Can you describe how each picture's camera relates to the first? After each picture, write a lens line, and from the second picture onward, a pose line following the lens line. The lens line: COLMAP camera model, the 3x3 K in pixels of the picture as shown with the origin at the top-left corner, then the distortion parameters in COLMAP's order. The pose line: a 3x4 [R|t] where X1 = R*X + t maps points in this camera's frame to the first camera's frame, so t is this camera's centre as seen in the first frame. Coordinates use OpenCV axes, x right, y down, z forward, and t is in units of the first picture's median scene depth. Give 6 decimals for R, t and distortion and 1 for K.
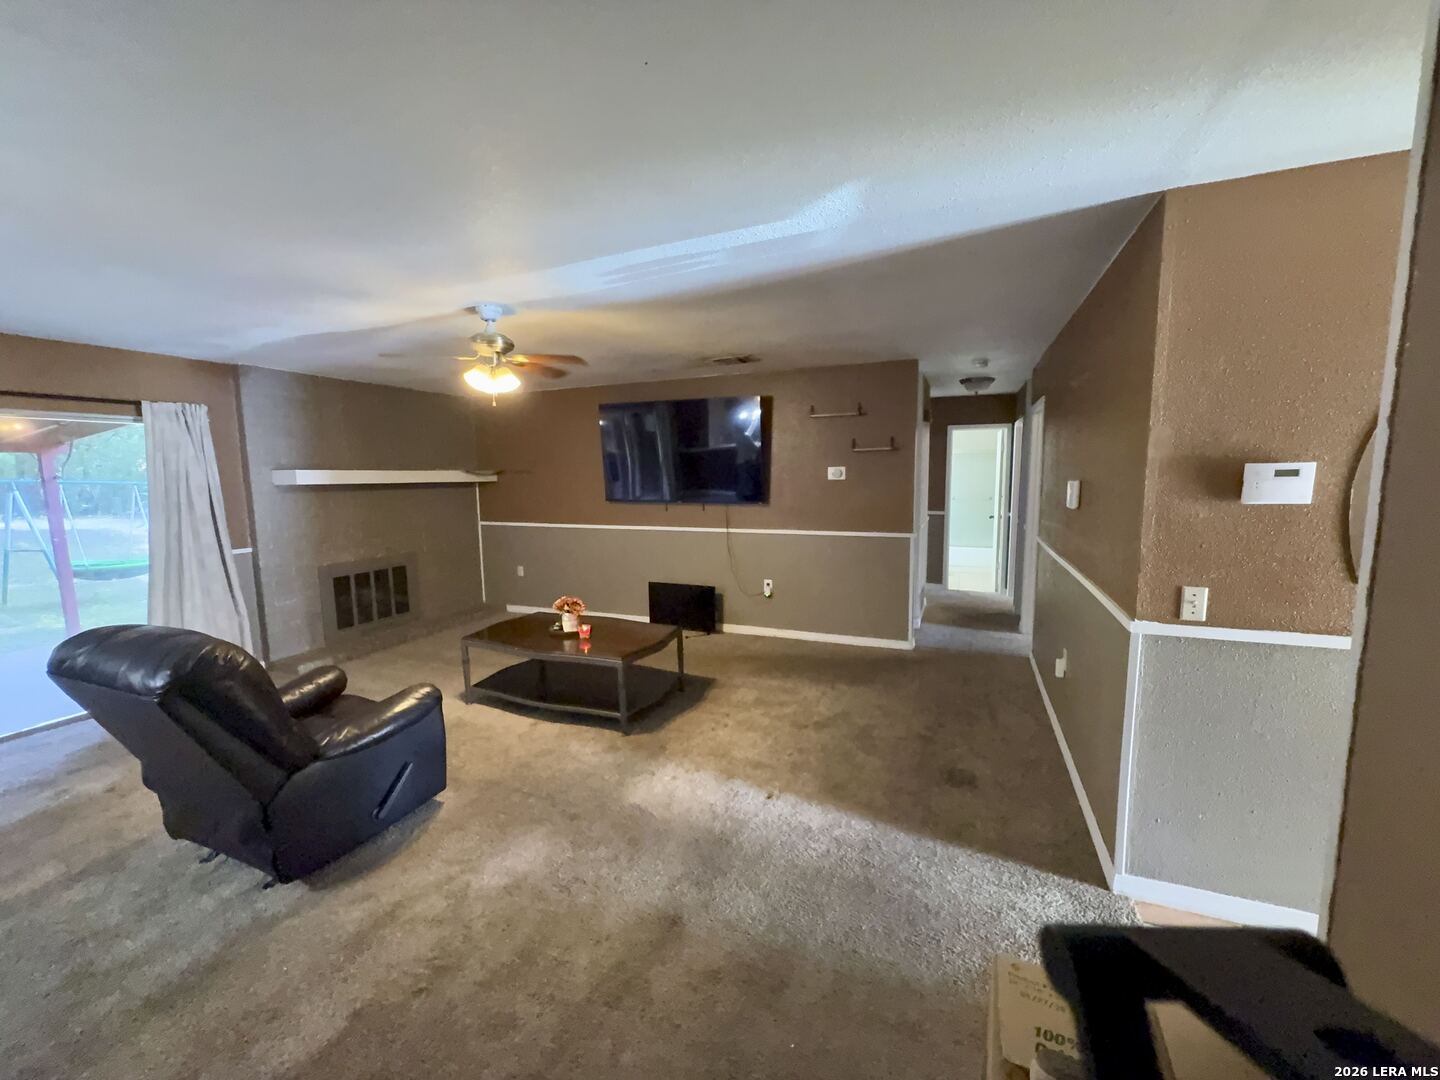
lens RADIAL K [[587.8, 0, 719.2], [0, 587.8, 538.8], [0, 0, 1]] dist [-0.002022, 0.000155]
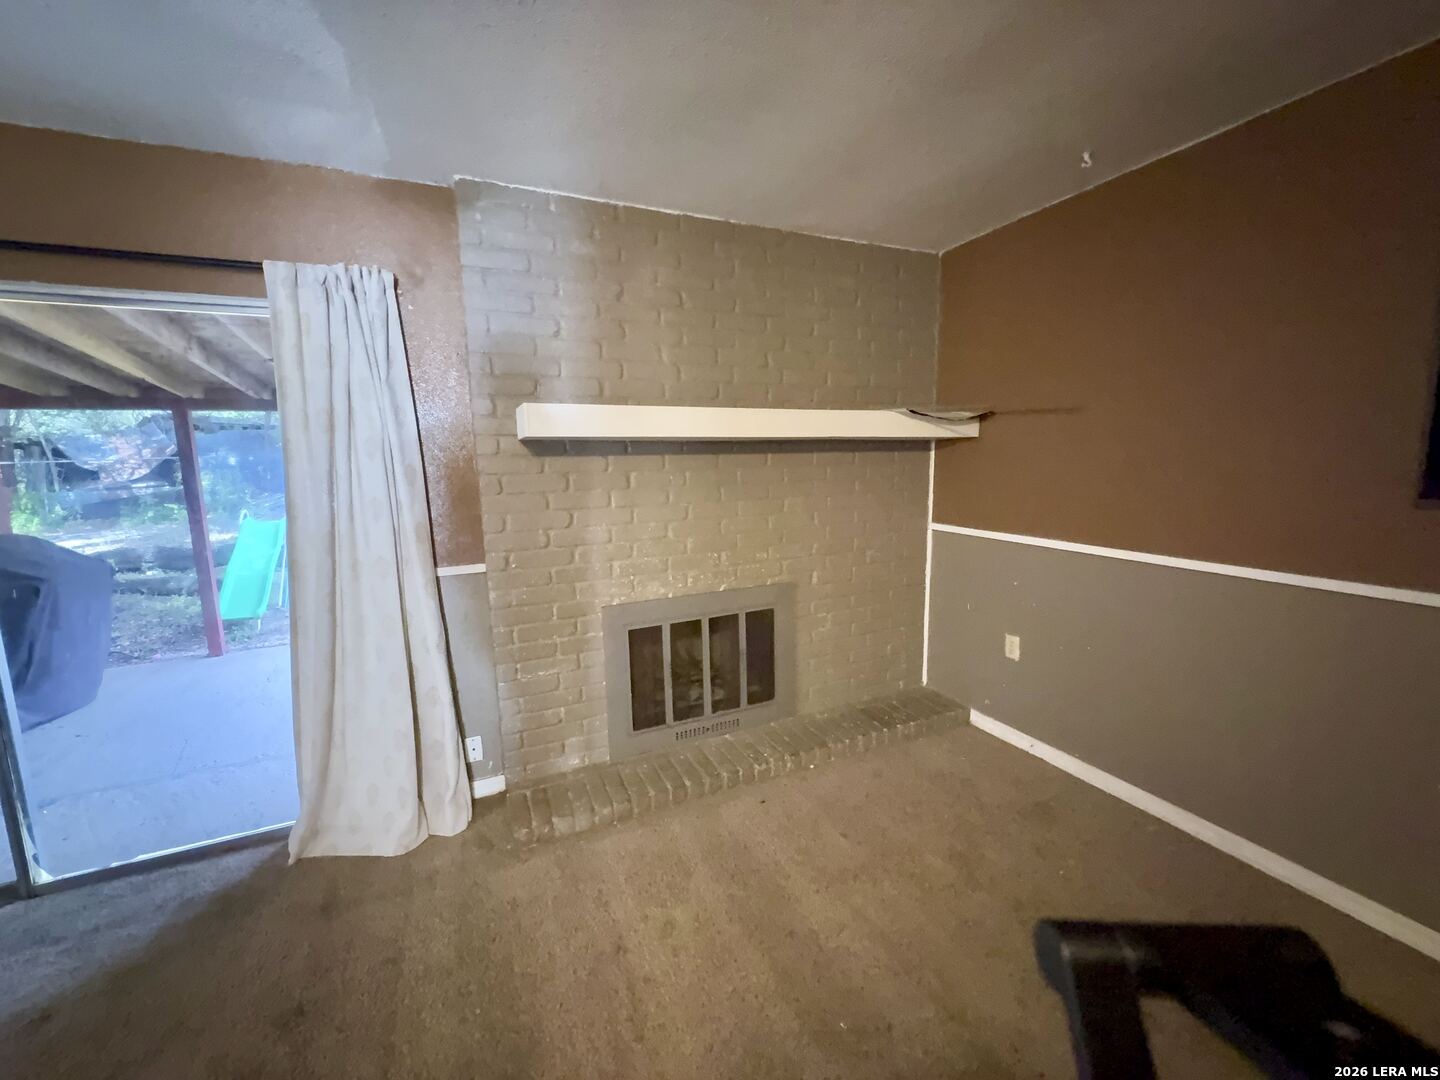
lens RADIAL K [[587.8, 0, 720.8], [0, 587.8, 533.2], [0, 0, 1]] dist [-0.002022, 0.000155]
pose [[0.740840, 0.105746, -0.663306, -0.257834], [-0.070870, 0.994323, 0.079363, -0.054988], [0.667933, -0.011787, 0.744129, 0.631455]]
